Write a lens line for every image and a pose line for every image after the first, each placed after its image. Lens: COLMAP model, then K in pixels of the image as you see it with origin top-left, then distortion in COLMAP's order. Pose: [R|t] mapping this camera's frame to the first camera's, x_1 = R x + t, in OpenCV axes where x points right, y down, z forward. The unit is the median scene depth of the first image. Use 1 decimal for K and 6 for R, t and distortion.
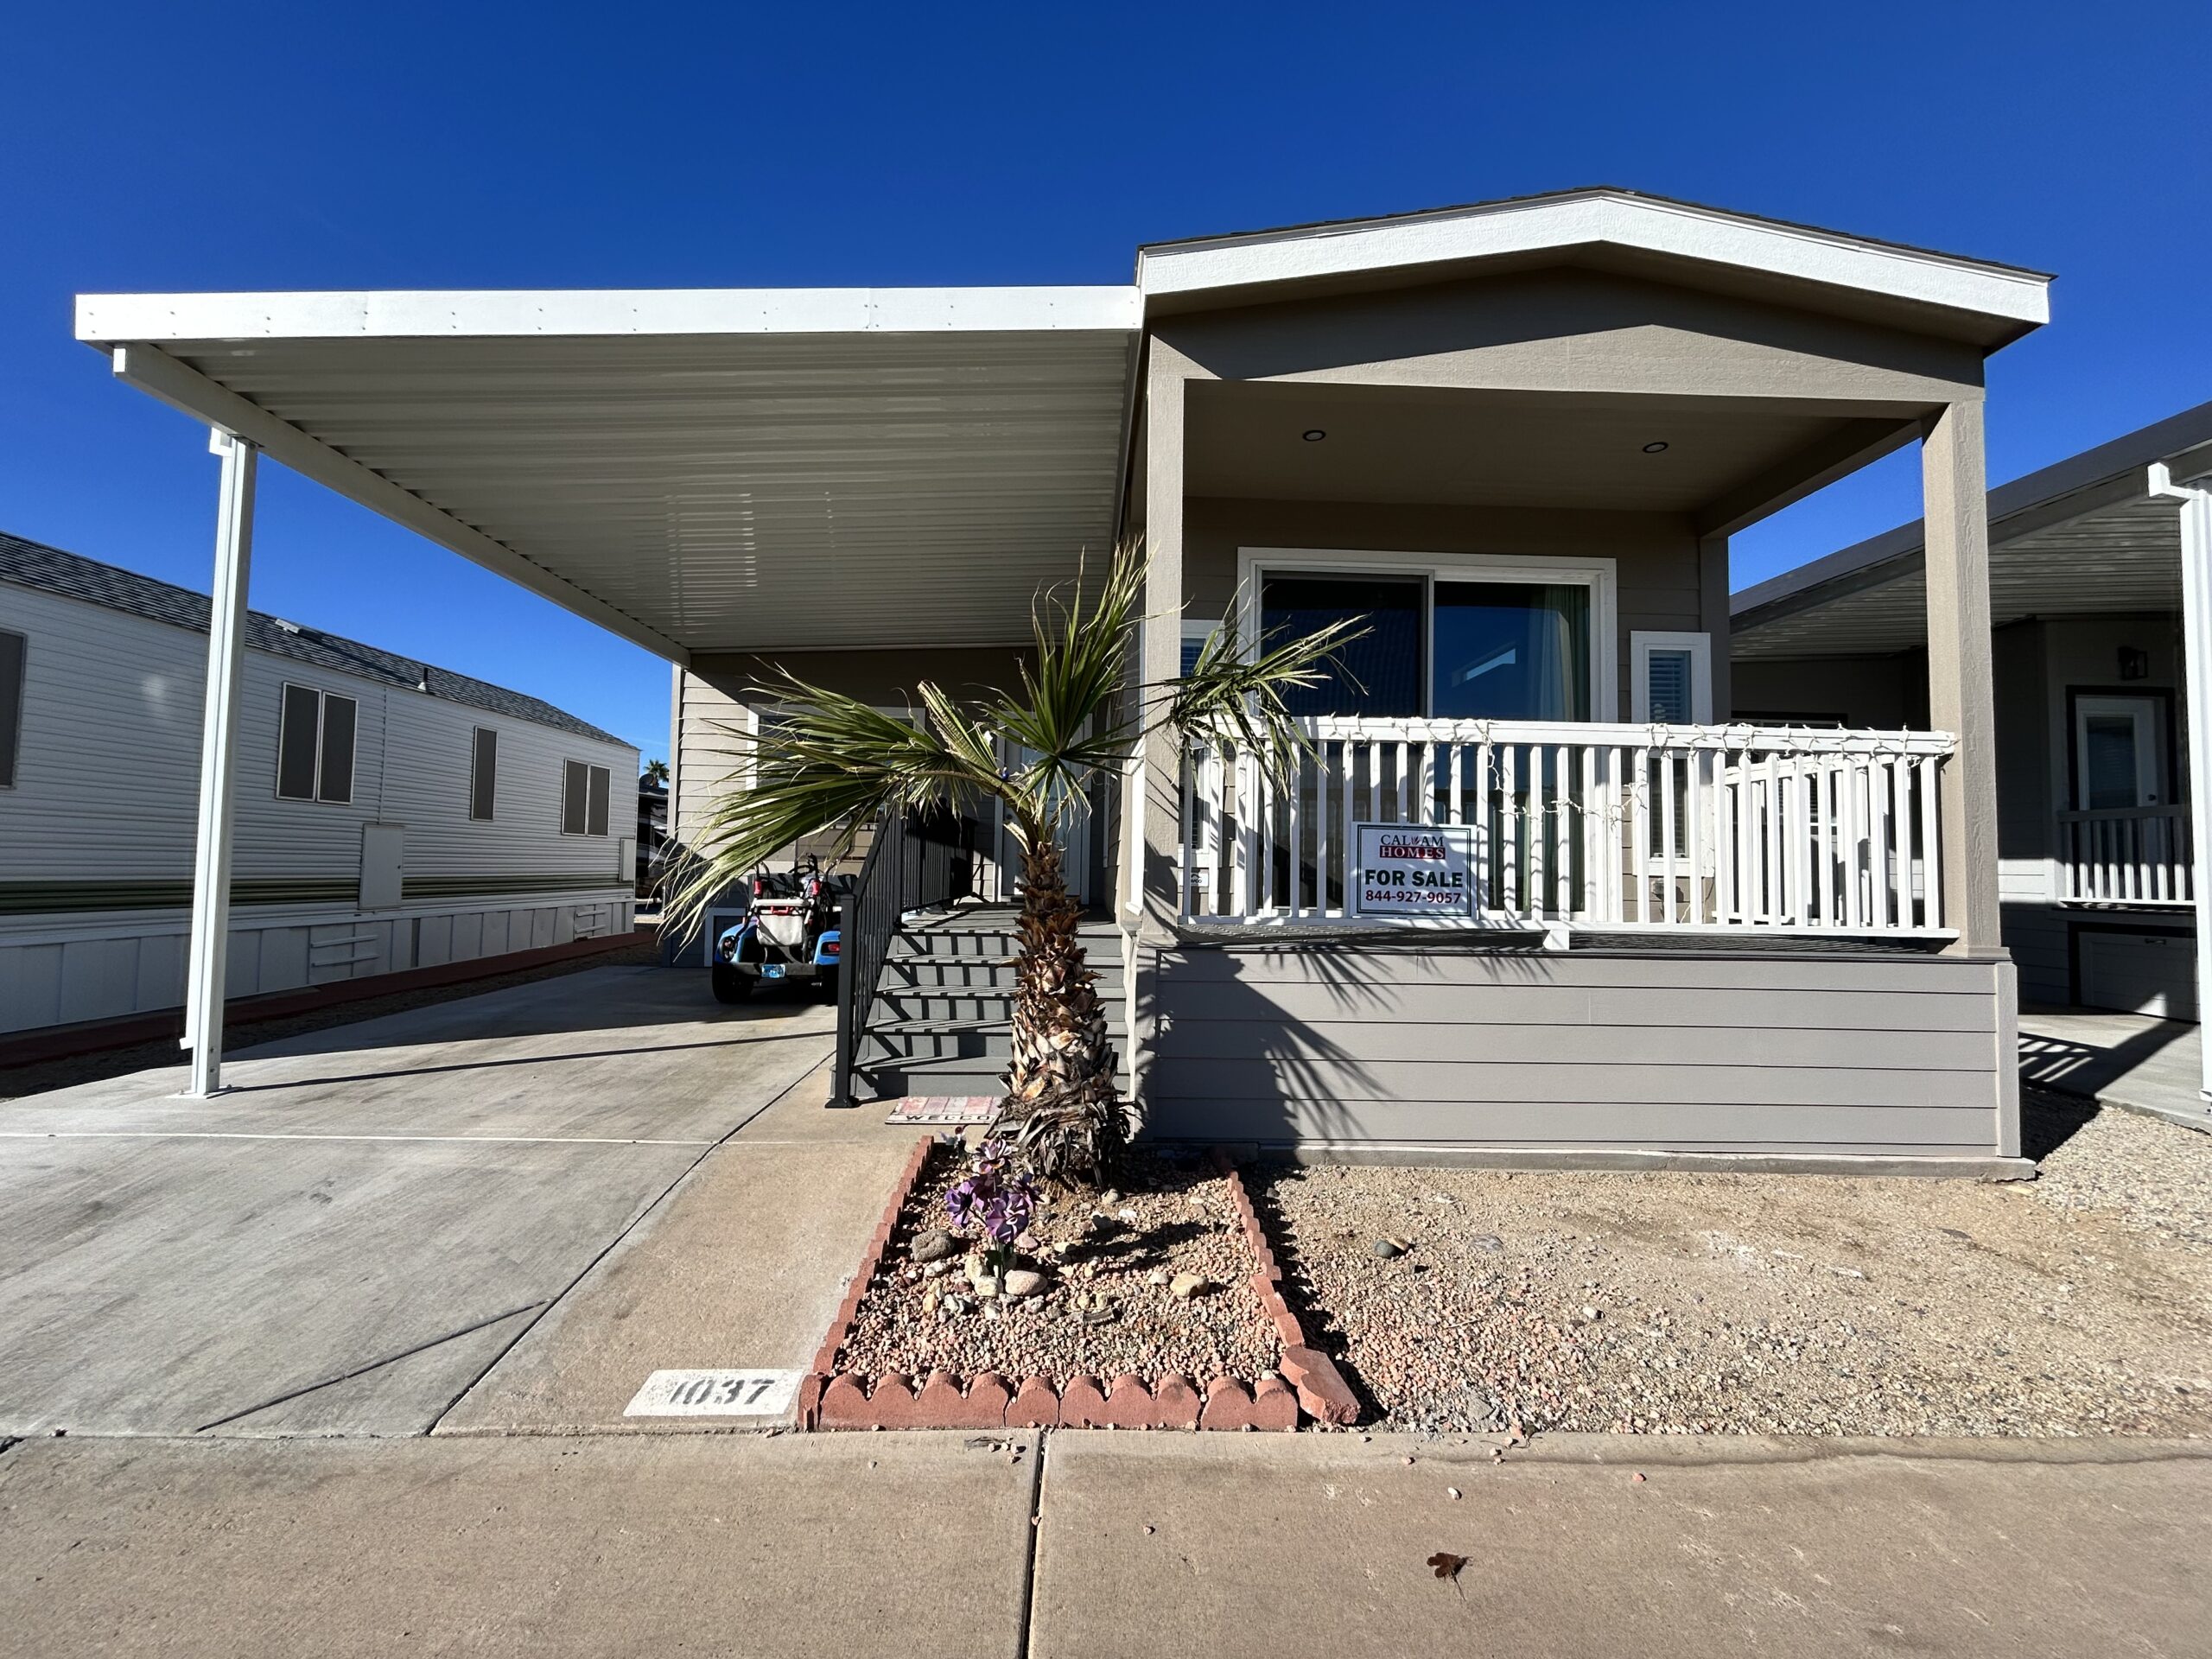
lens RADIAL K [[904.4, 0, 1098.3], [0, 904.4, 825.3], [0, 0, 1]] dist [-0.000609, -0.000016]
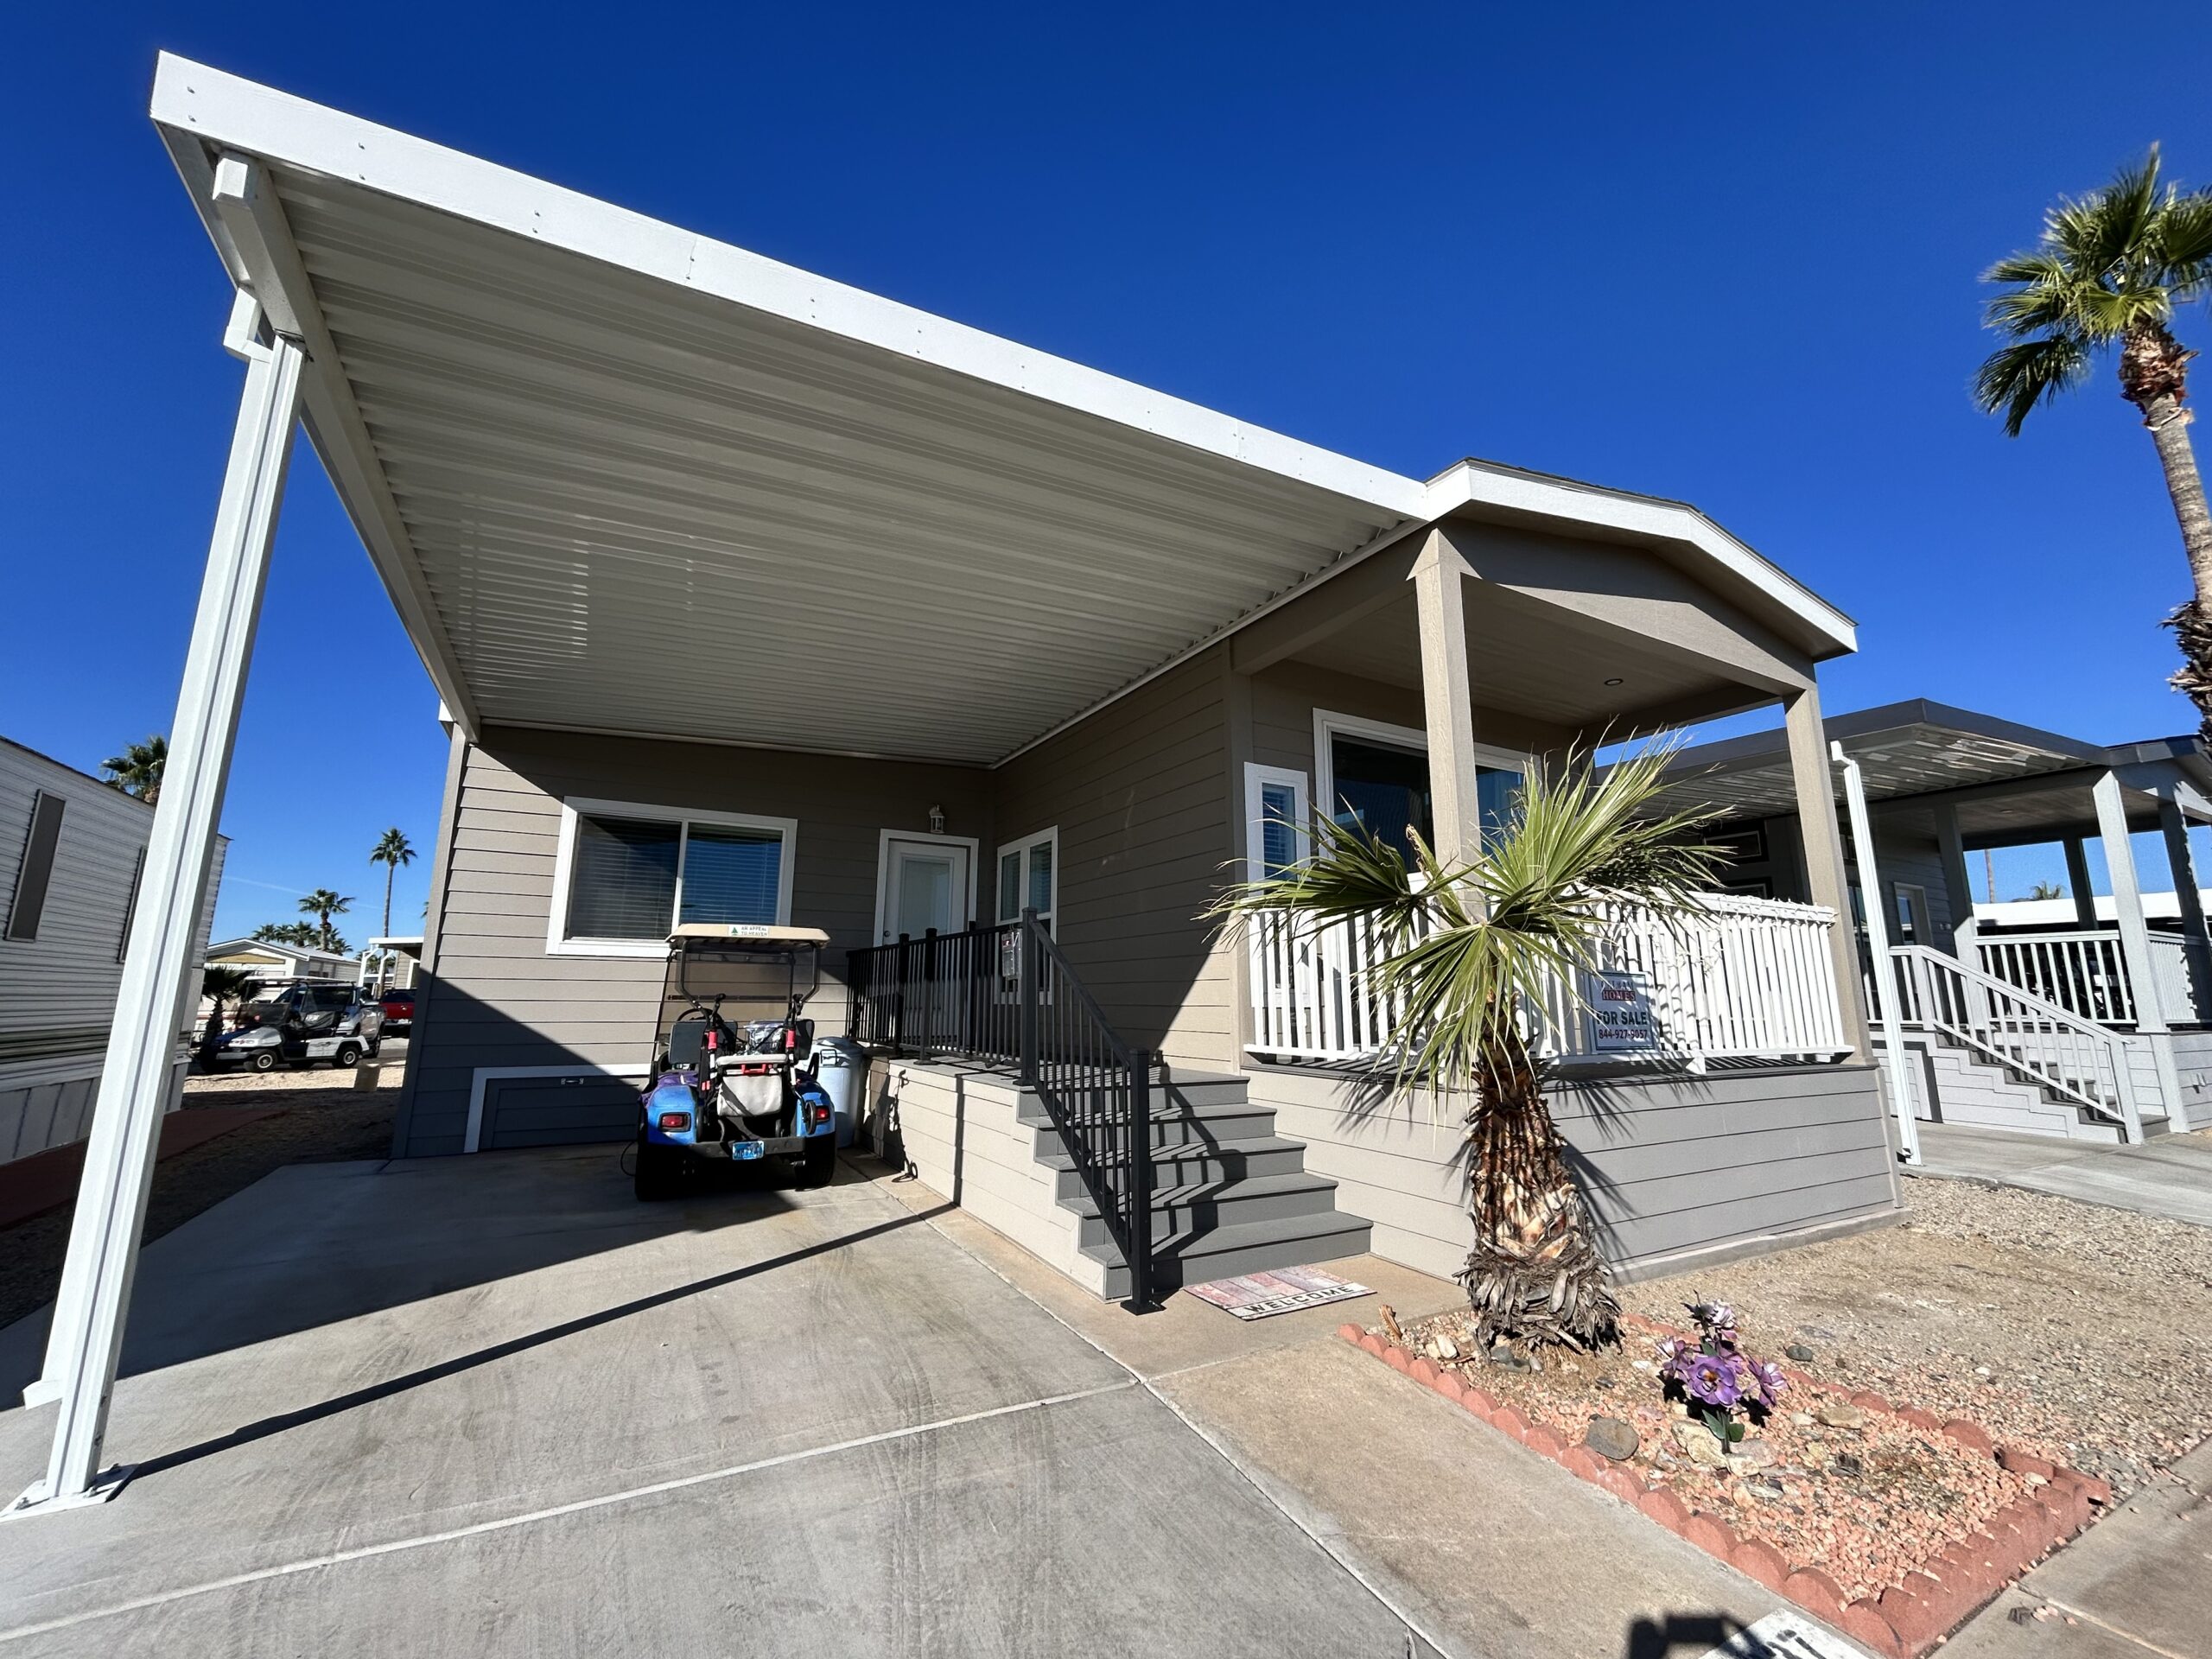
lens RADIAL K [[904.4, 0, 1101.0], [0, 904.4, 826.1], [0, 0, 1]] dist [-0.000609, -0.000016]
pose [[0.885343, 0.075498, 0.458767, -0.799980], [-0.012413, 0.990214, -0.139002, -0.016065], [-0.464772, 0.117370, 0.877617, 0.255667]]
